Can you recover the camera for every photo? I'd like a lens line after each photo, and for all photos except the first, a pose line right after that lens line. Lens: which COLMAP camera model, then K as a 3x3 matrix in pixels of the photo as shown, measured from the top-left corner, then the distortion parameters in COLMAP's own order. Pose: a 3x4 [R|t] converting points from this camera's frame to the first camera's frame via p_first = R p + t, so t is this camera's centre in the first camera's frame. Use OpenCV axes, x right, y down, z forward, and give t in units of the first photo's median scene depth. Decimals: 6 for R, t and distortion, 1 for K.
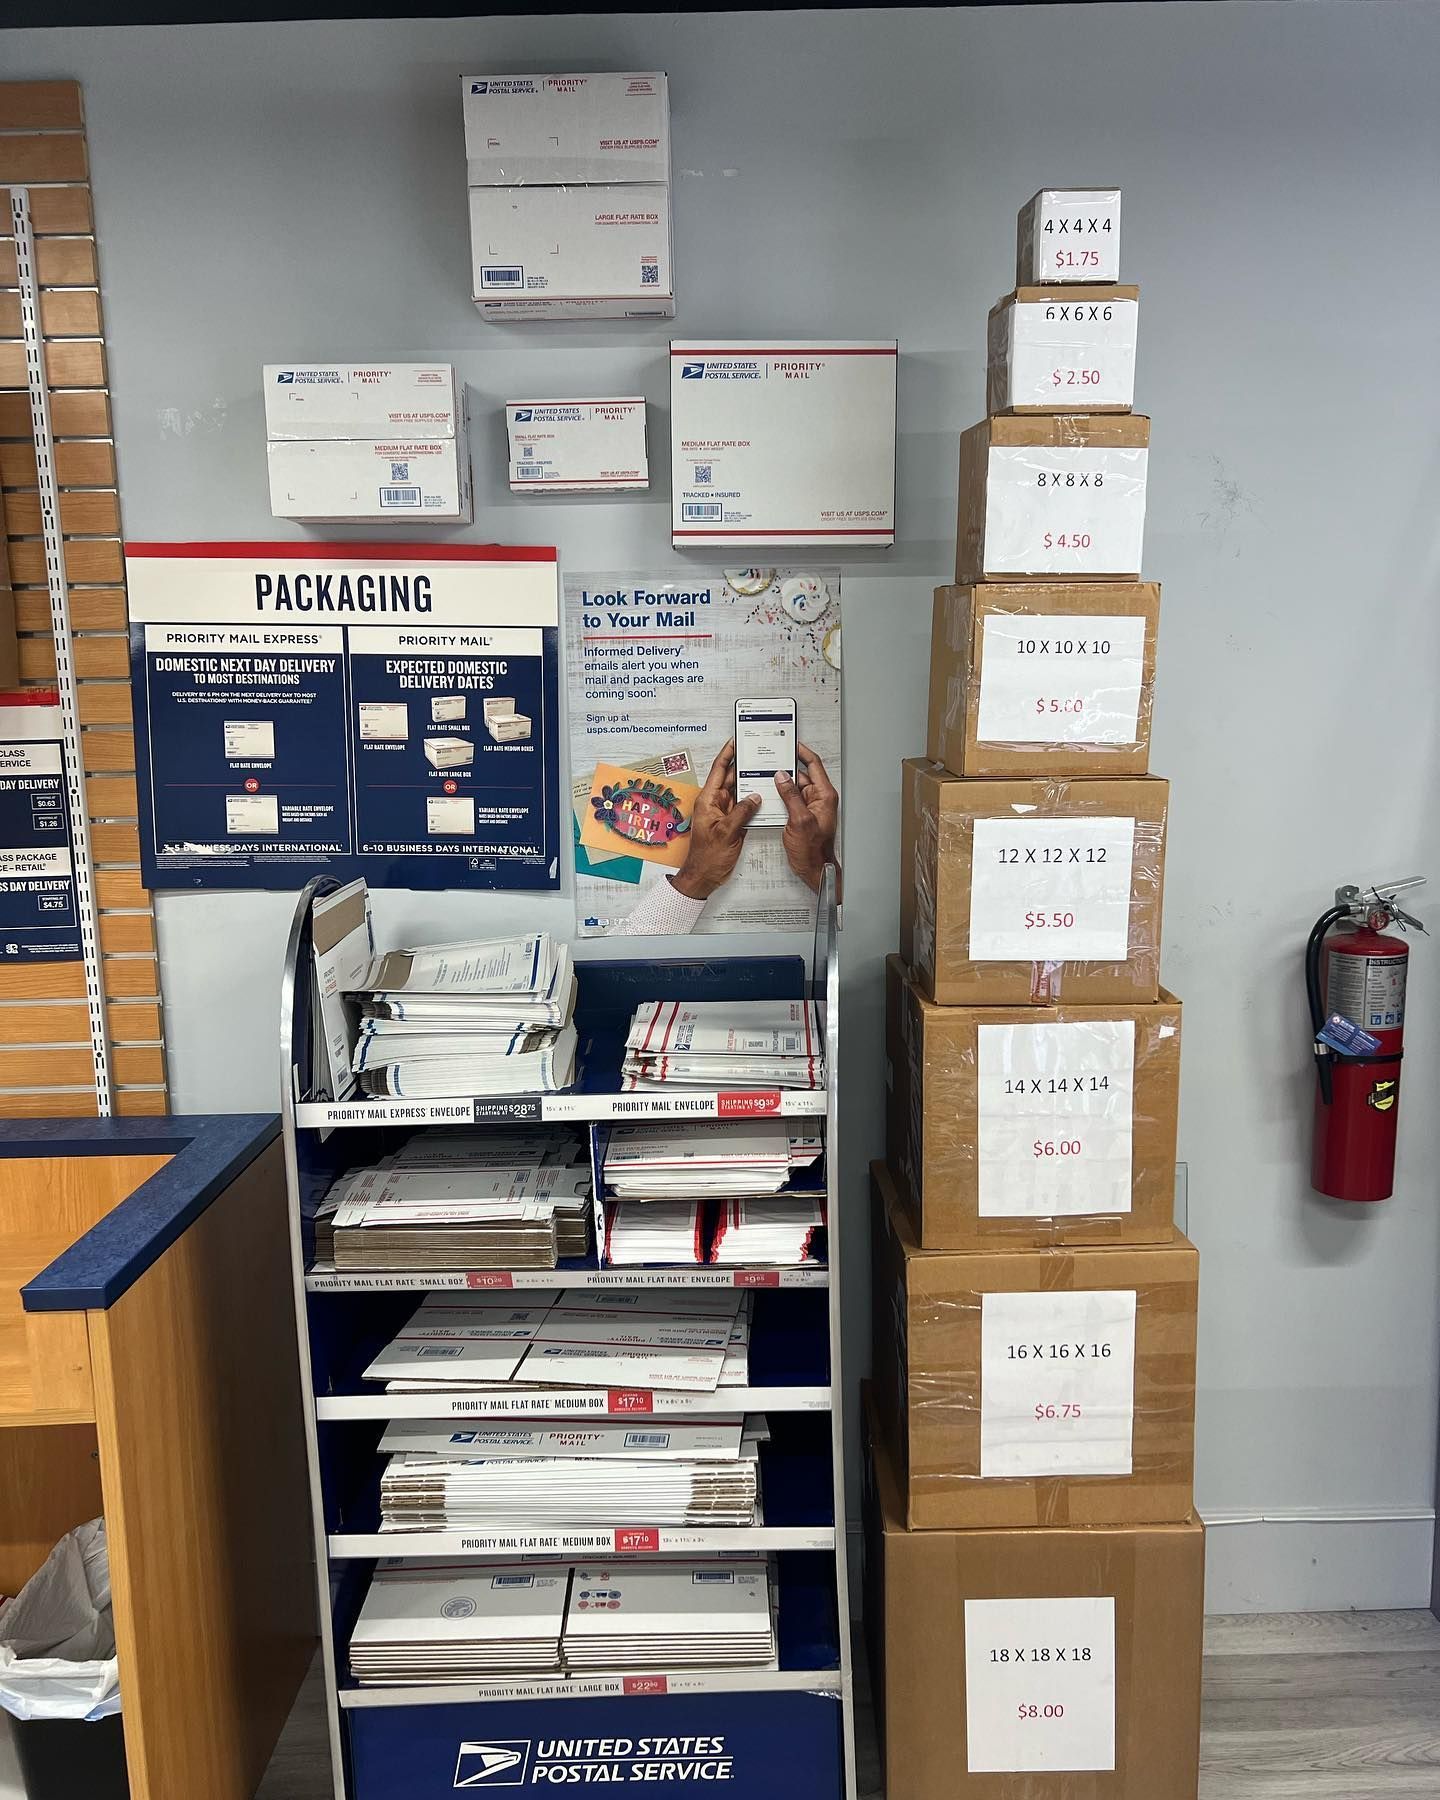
lens RADIAL K [[1438.6, 0, 708.6], [0, 1438.6, 888.3], [0, 0, 1]] dist [0.067055, -0.073522]
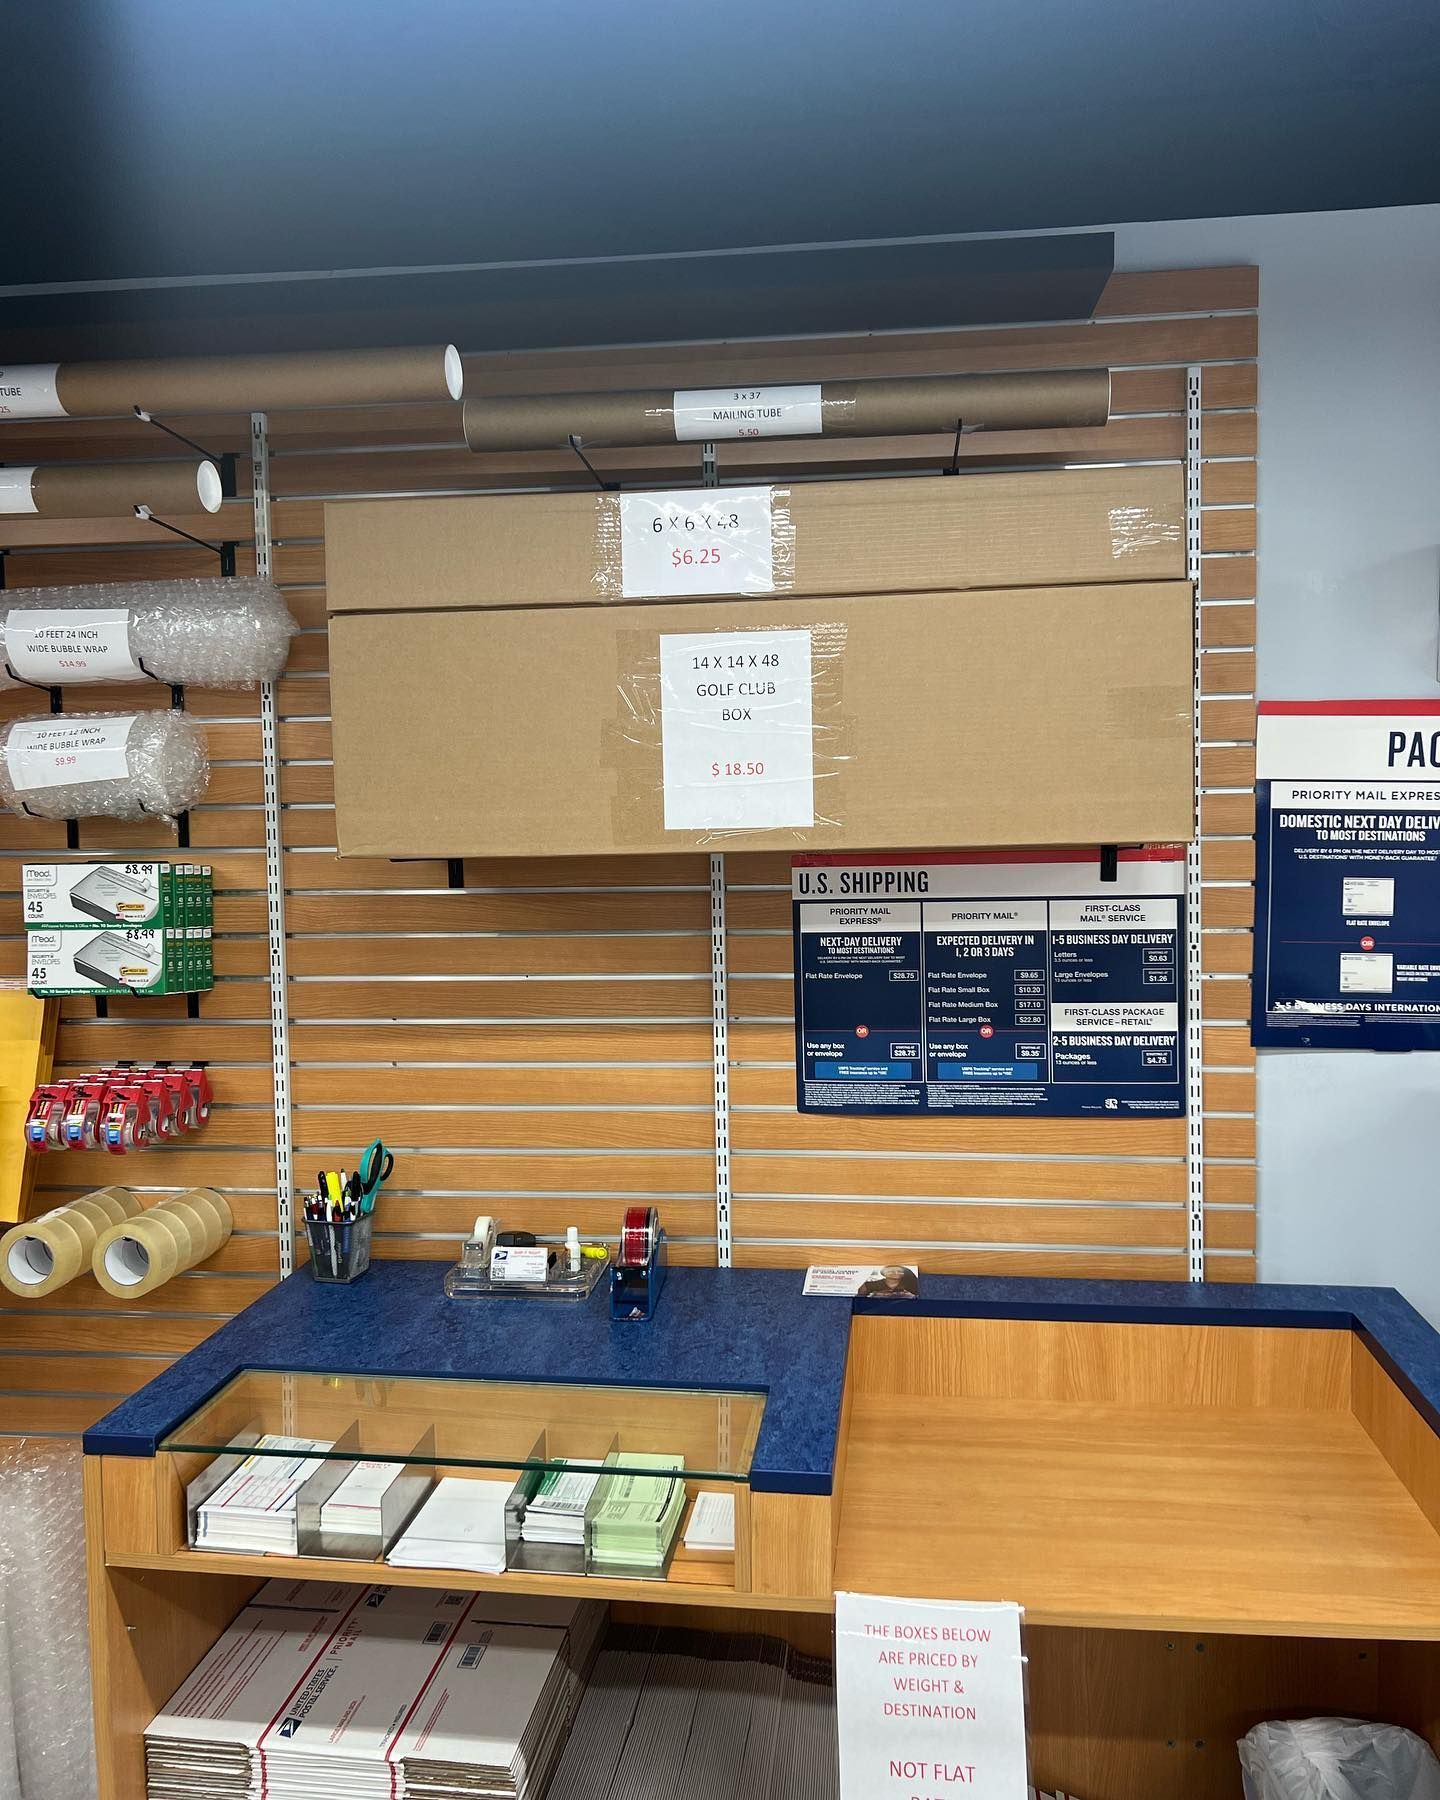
lens RADIAL K [[1438.6, 0, 720.1], [0, 1438.6, 885.7], [0, 0, 1]] dist [0.067055, -0.073522]
pose [[0.995472, 0.012723, -0.094204, -0.662756], [-0.022085, 0.994841, -0.099016, -0.002835], [0.092458, 0.100648, 0.990617, -0.017396]]
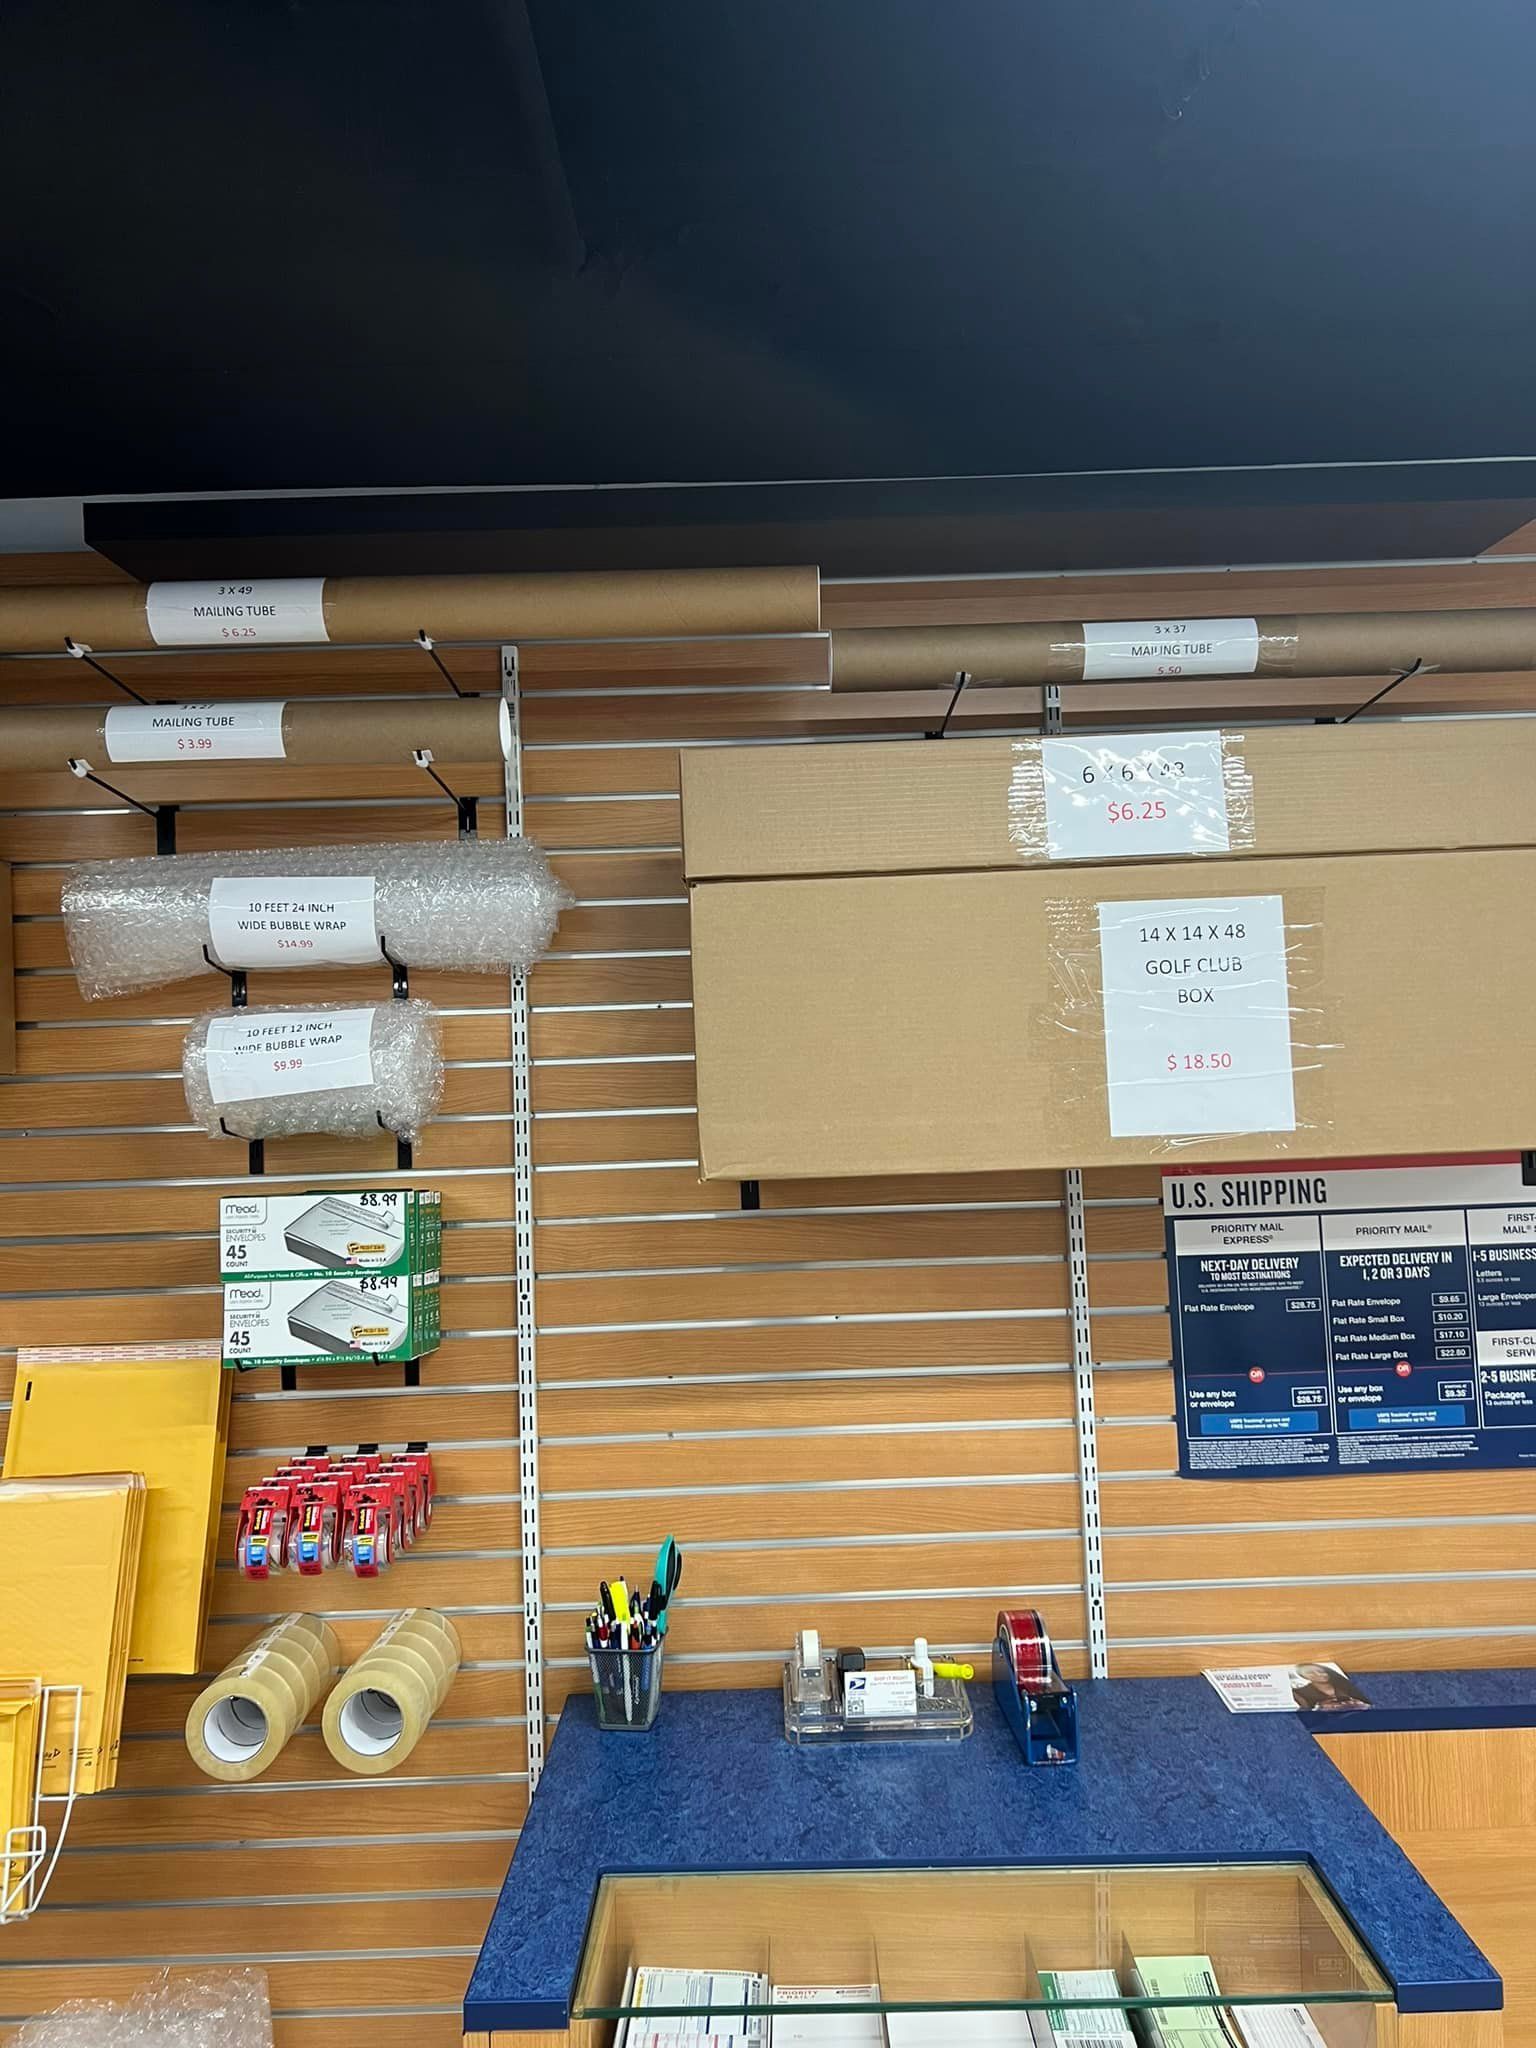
lens RADIAL K [[1564.6, 0, 752.9], [0, 1564.6, 1005.7], [0, 0, 1]] dist [0.043714, -0.039419]
pose [[0.999504, -0.008198, 0.030416, -0.978945], [0.014293, 0.978455, -0.205965, -0.028825], [-0.028072, 0.206297, 0.978087, 0.071295]]
